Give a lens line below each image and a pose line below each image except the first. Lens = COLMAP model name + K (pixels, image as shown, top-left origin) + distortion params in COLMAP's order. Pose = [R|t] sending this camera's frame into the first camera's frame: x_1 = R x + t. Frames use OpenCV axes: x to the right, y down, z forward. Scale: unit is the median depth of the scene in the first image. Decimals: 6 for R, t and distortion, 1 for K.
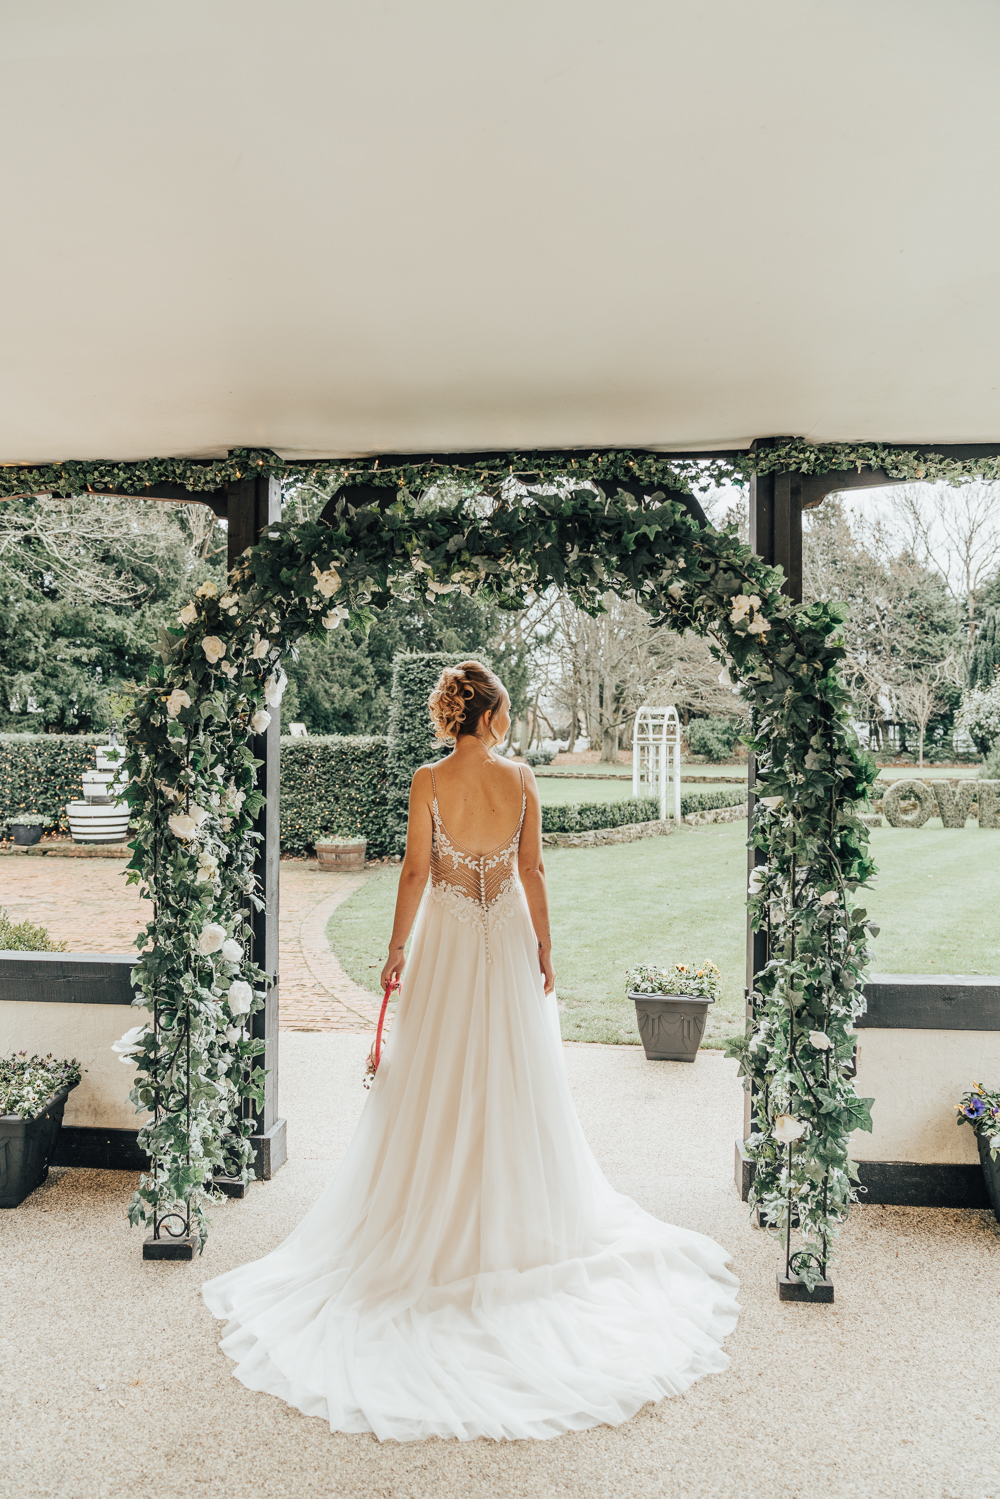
lens RADIAL K [[1251.3, 0, 499.2], [0, 1251.3, 759.2], [0, 0, 1]] dist [-0.020647, 0.016412]
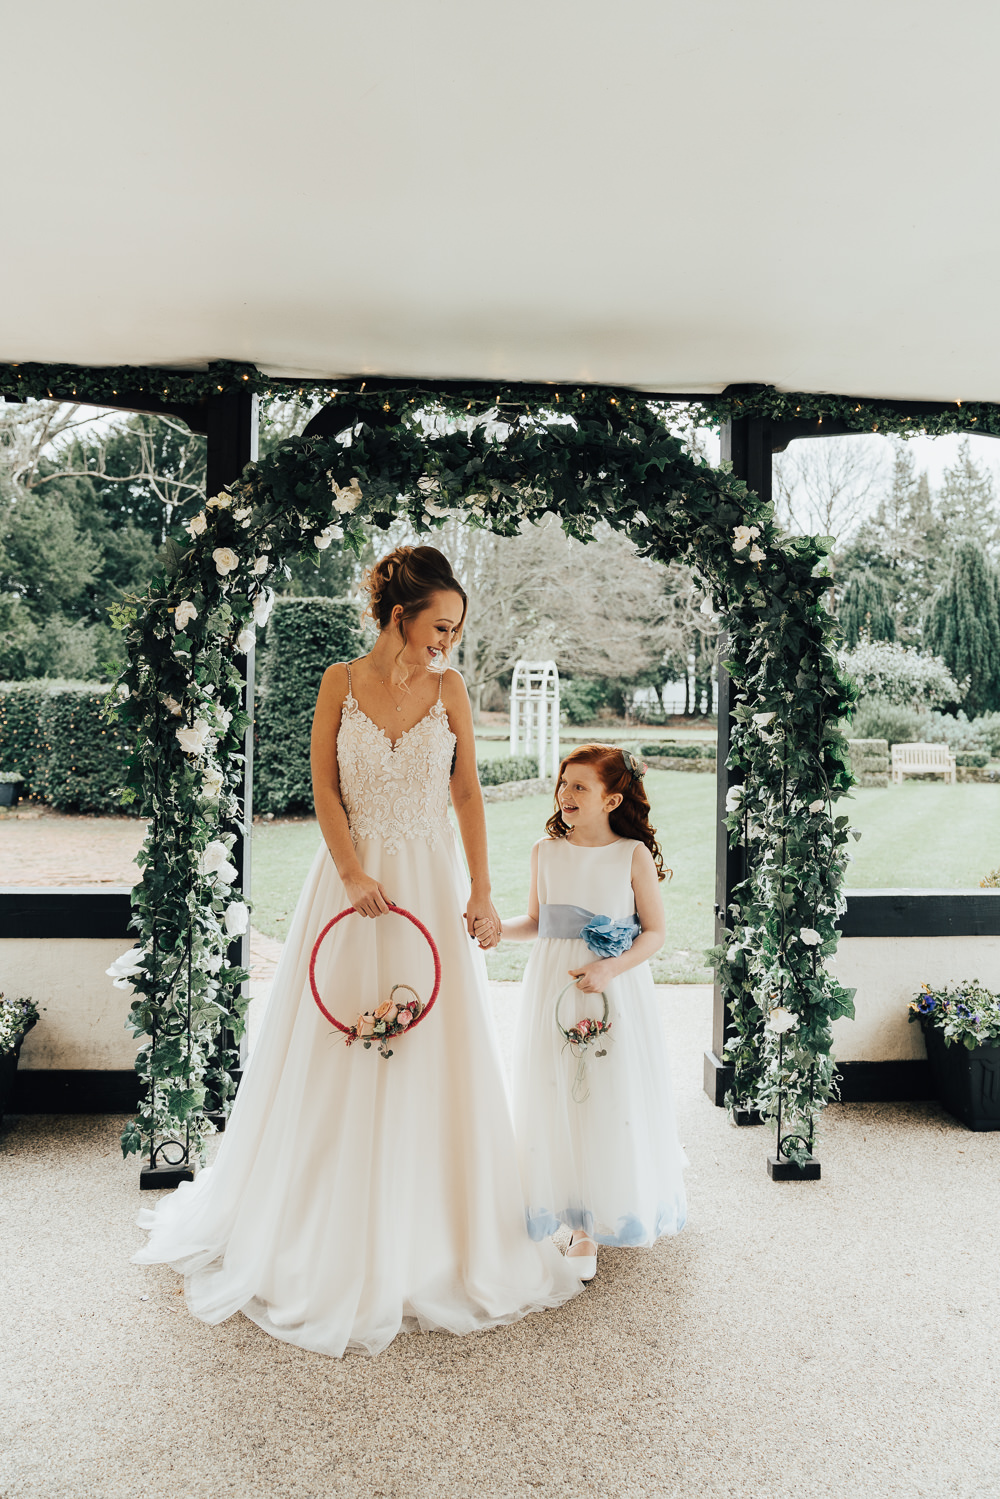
lens RADIAL K [[1481.7, 0, 500.0], [0, 1481.7, 749.5], [0, 0, 1]] dist [-0.019996, -0.008956]
pose [[0.974358, 0.008185, 0.224852, -0.273540], [-0.004732, 0.999863, -0.015891, 0.076955], [-0.224952, 0.014420, 0.974263, -0.182666]]
